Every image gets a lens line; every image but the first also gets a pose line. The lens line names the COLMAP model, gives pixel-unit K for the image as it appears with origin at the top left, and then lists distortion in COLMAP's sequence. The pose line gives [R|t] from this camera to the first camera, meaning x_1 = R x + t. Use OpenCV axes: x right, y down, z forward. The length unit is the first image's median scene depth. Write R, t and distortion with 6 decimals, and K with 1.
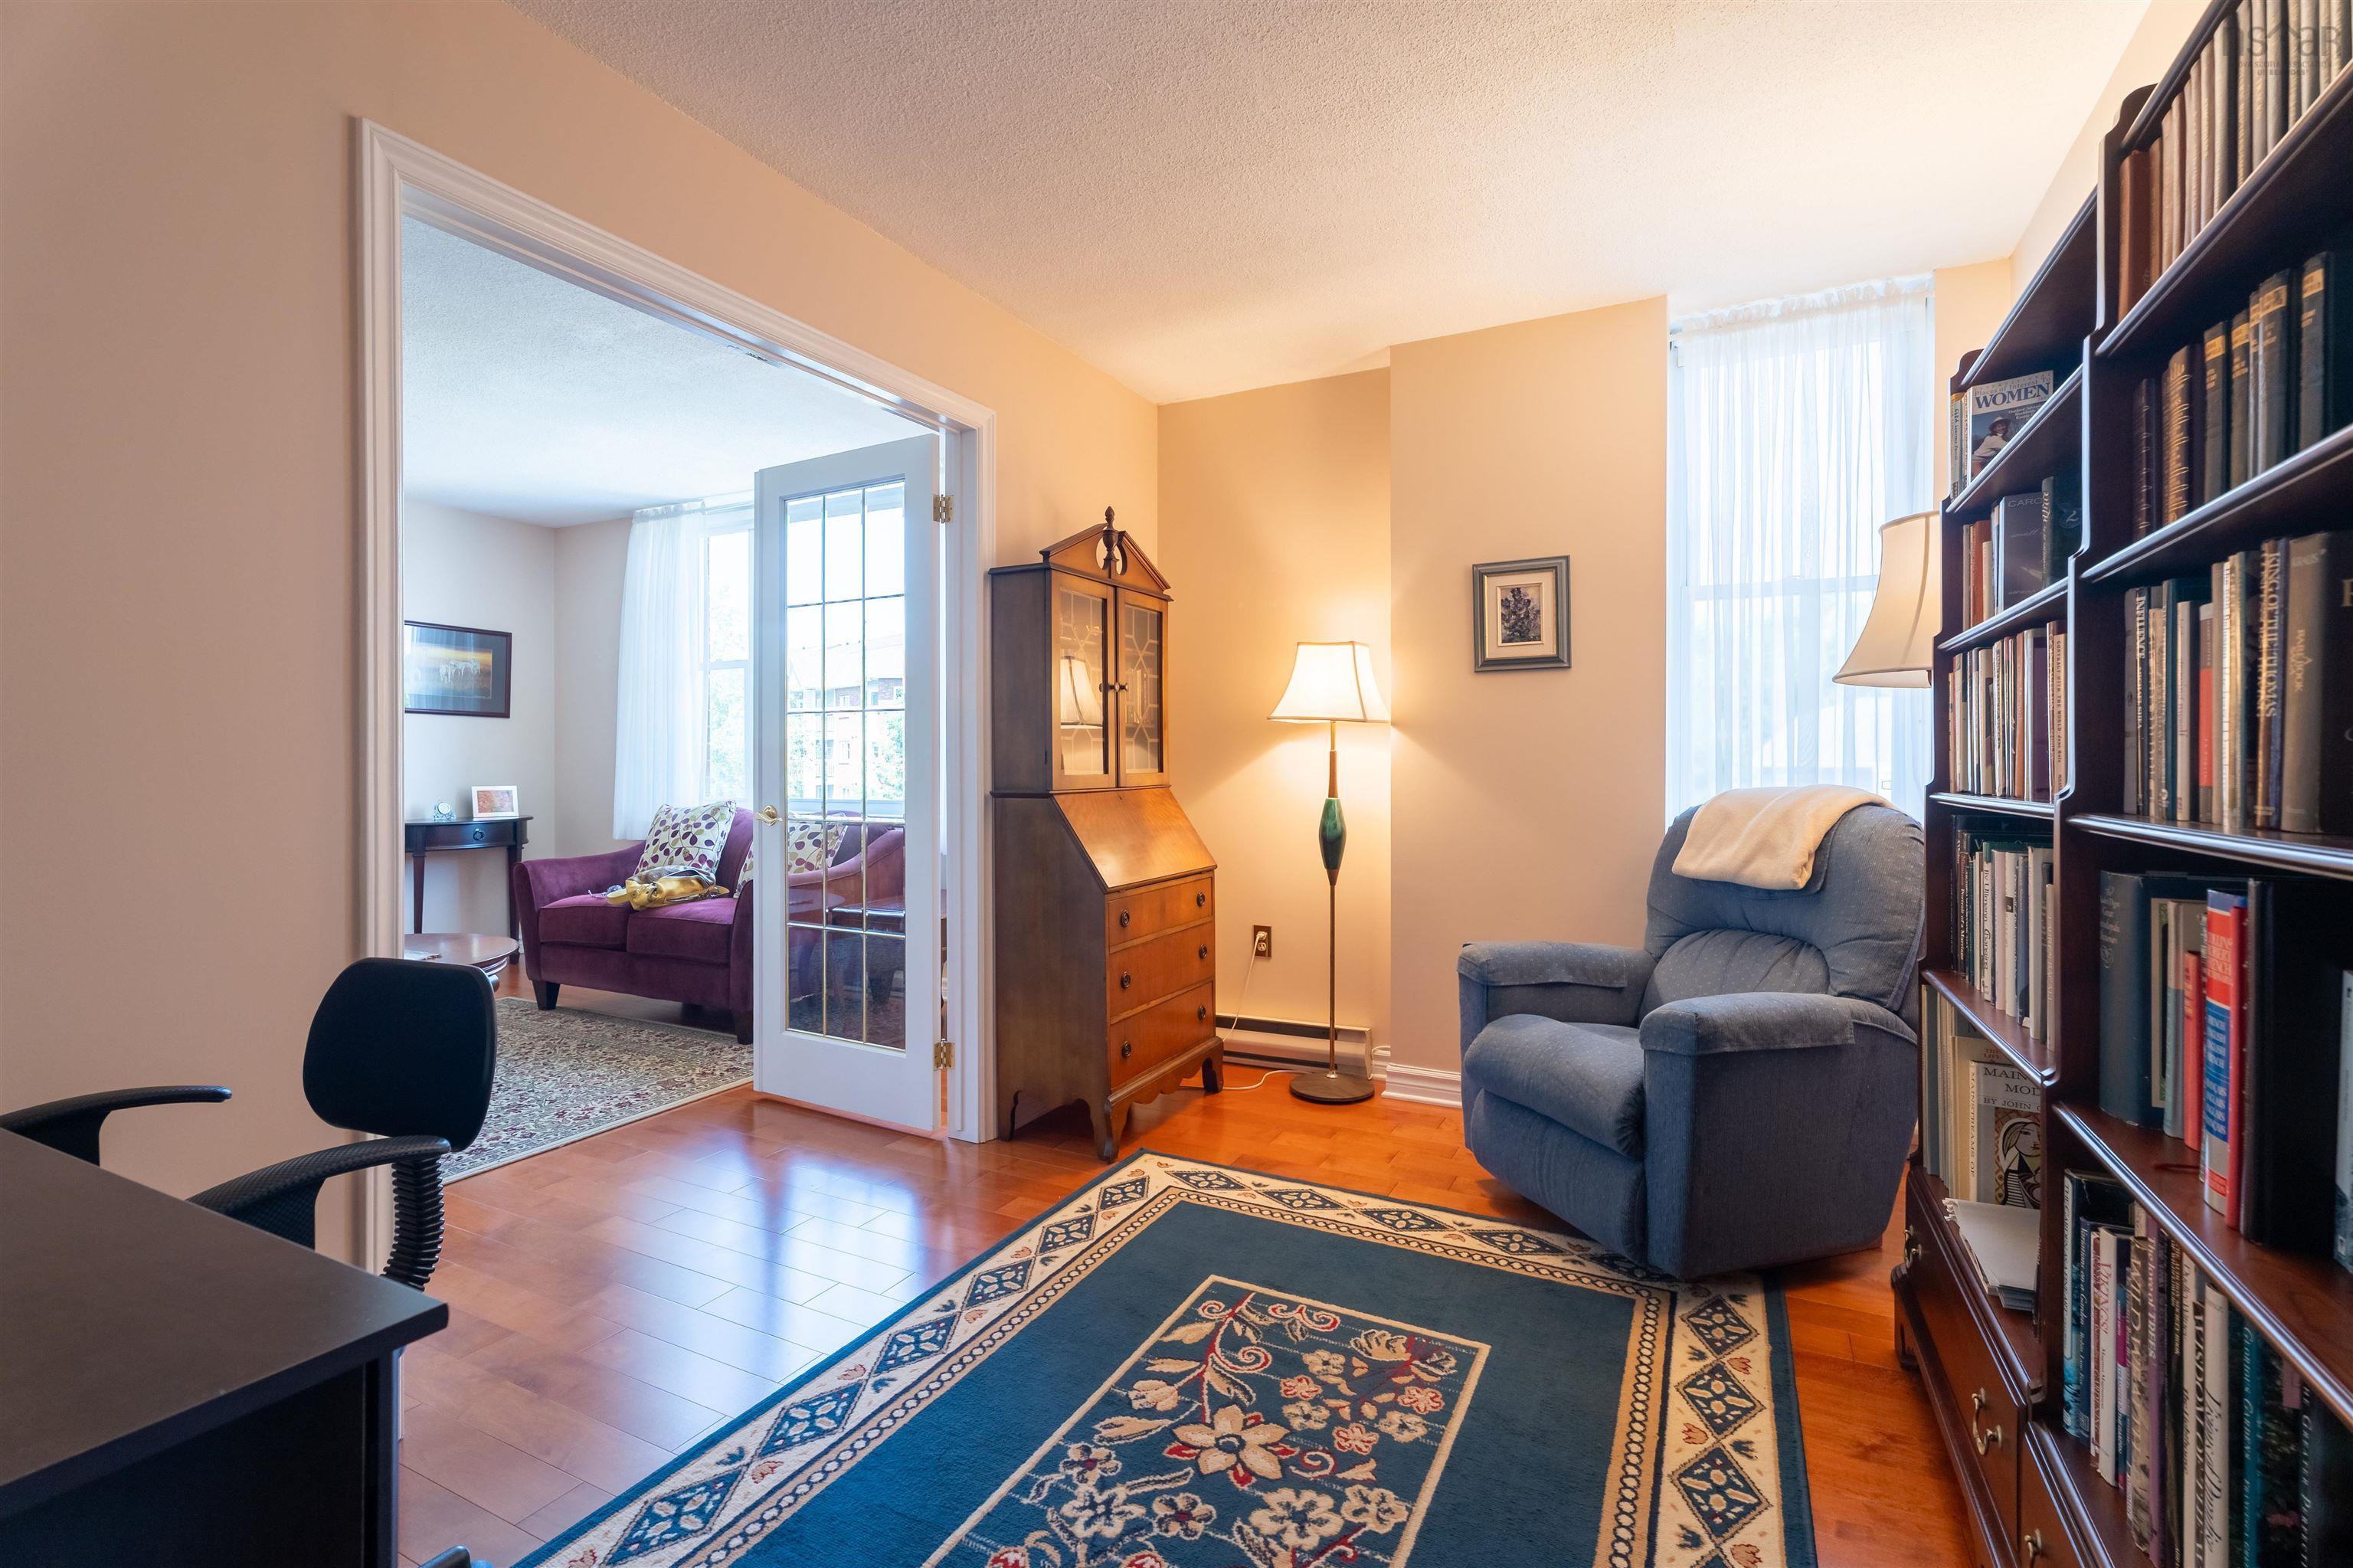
lens RADIAL K [[1073.0, 0, 1151.4], [0, 1073.0, 765.5], [0, 0, 1]] dist [-0.002992, -0.000846]
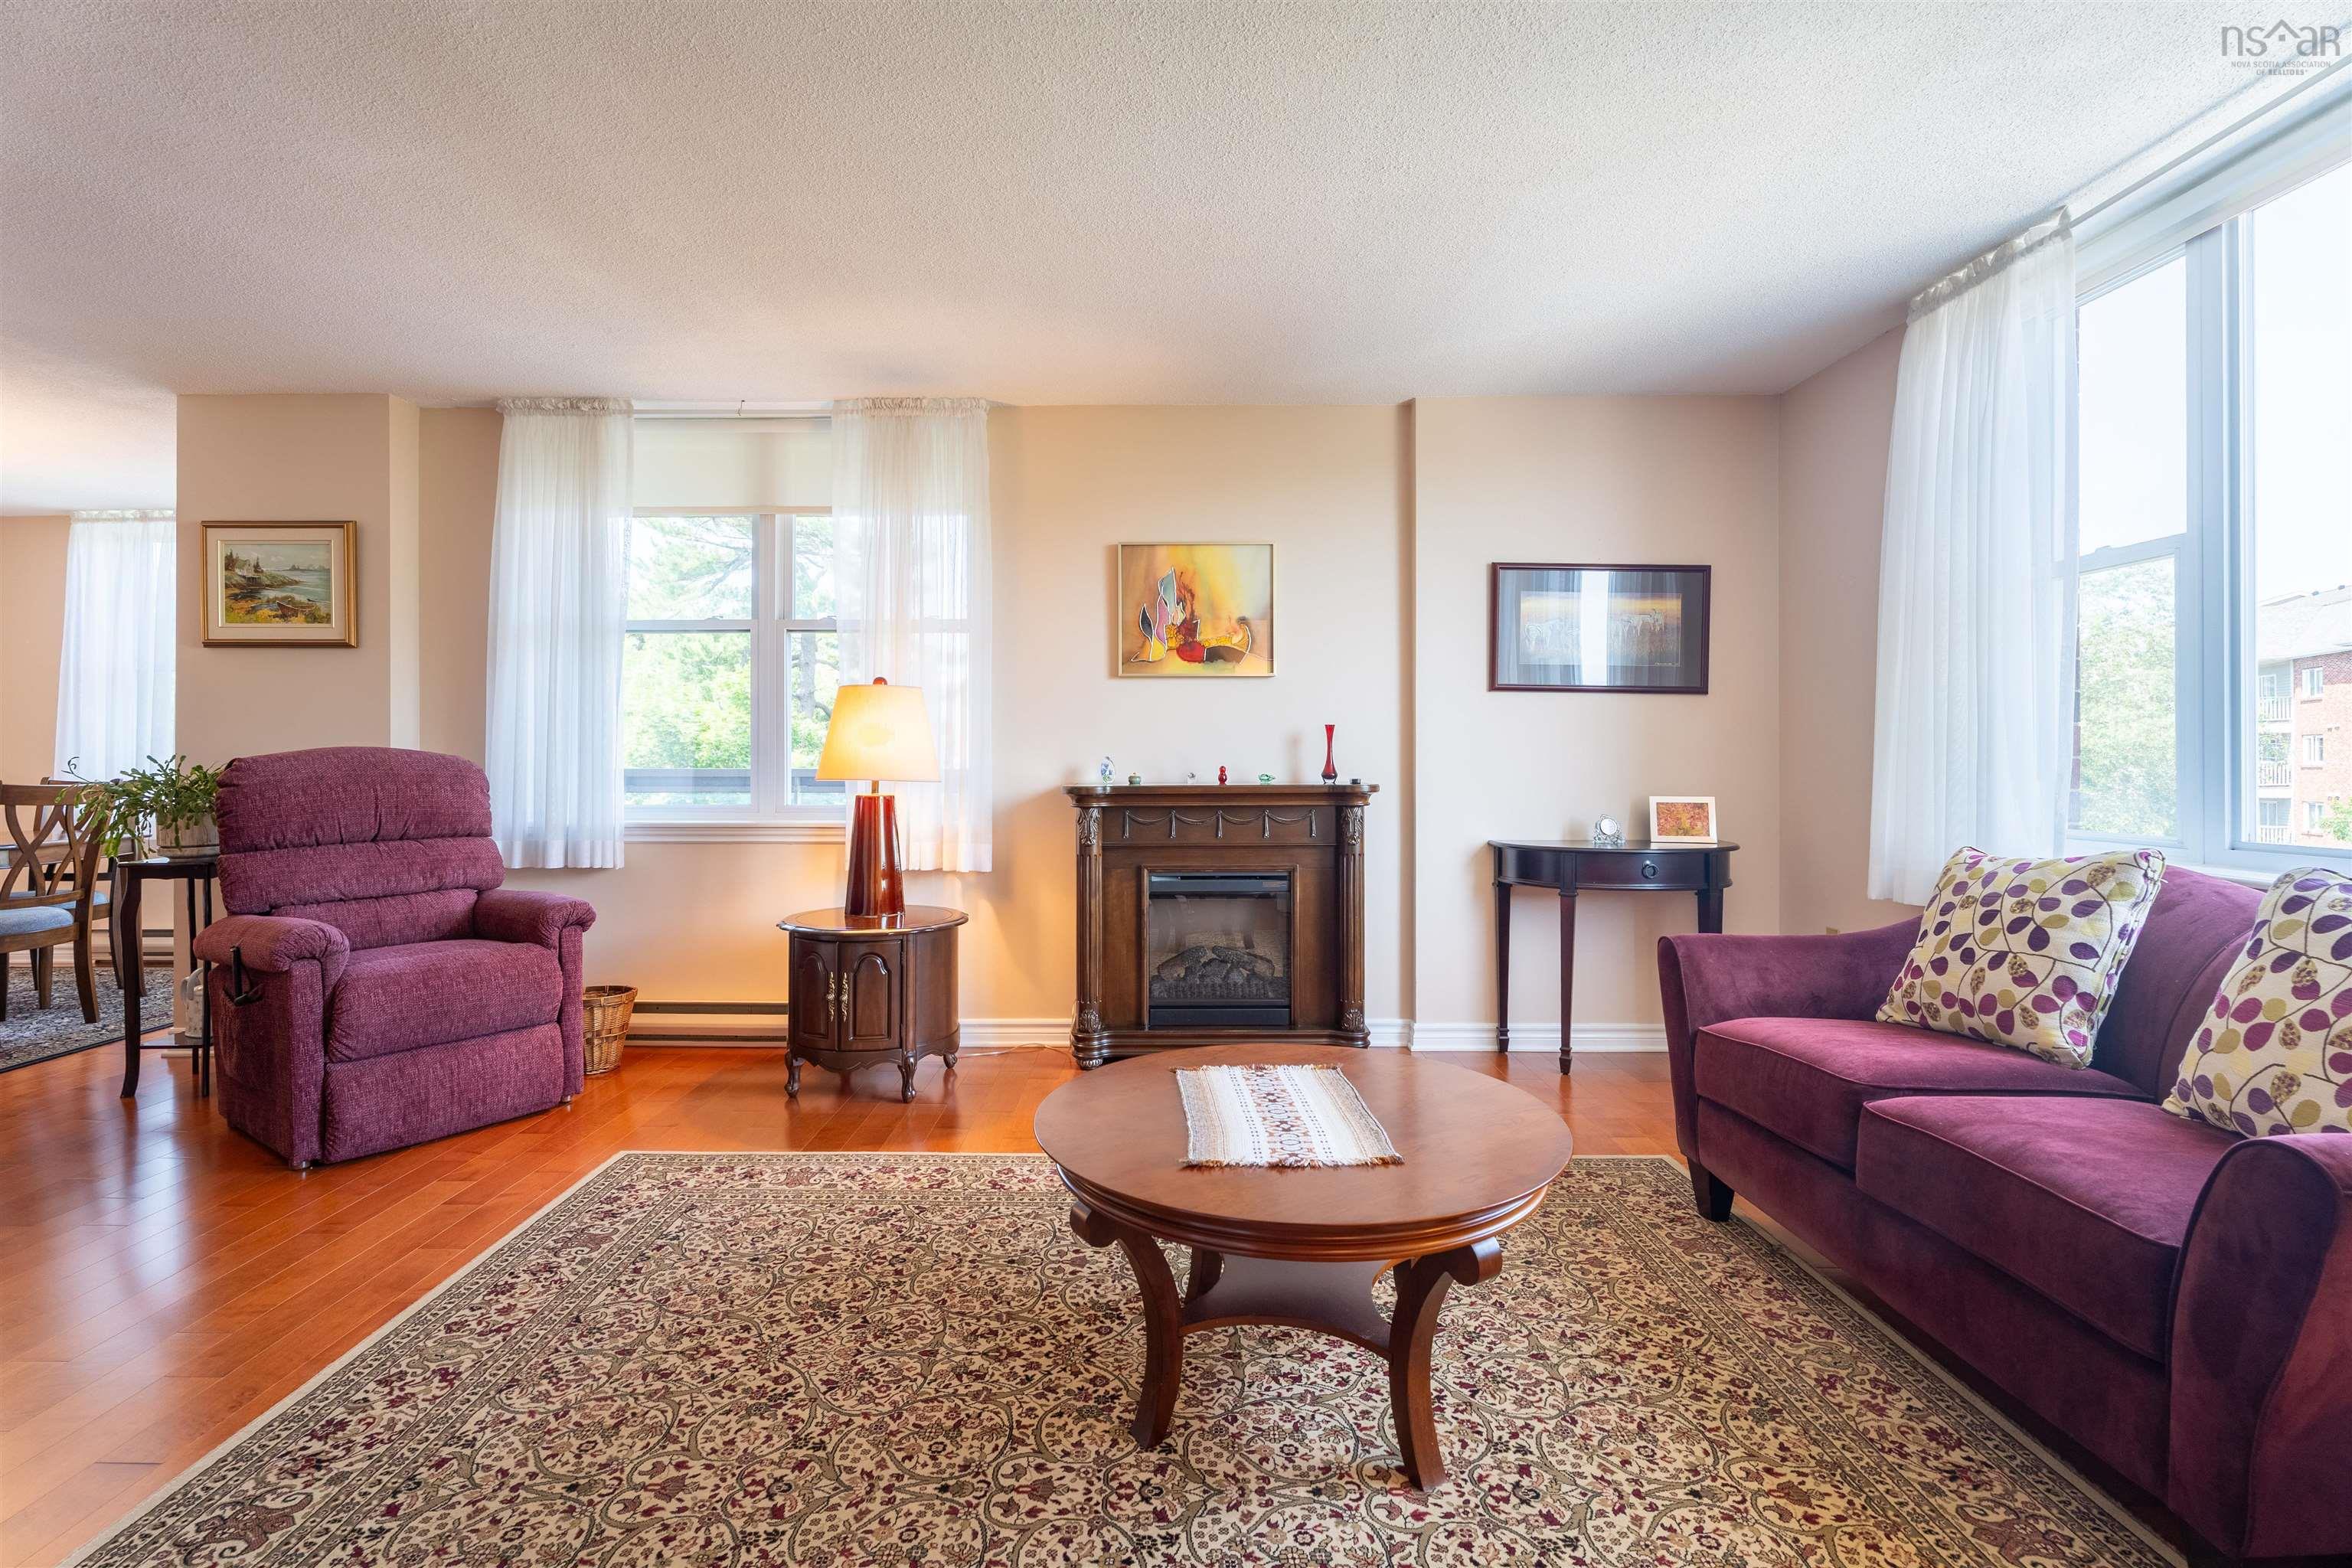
lens RADIAL K [[1072.5, 0, 1150.9], [0, 1072.5, 765.5], [0, 0, 1]] dist [-0.002992, -0.000846]
pose [[0.460171, 0.002031, -0.887828, -0.204616], [-0.007300, 0.999972, -0.001496, 0.003677], [0.887801, 0.007170, 0.460173, 0.473284]]
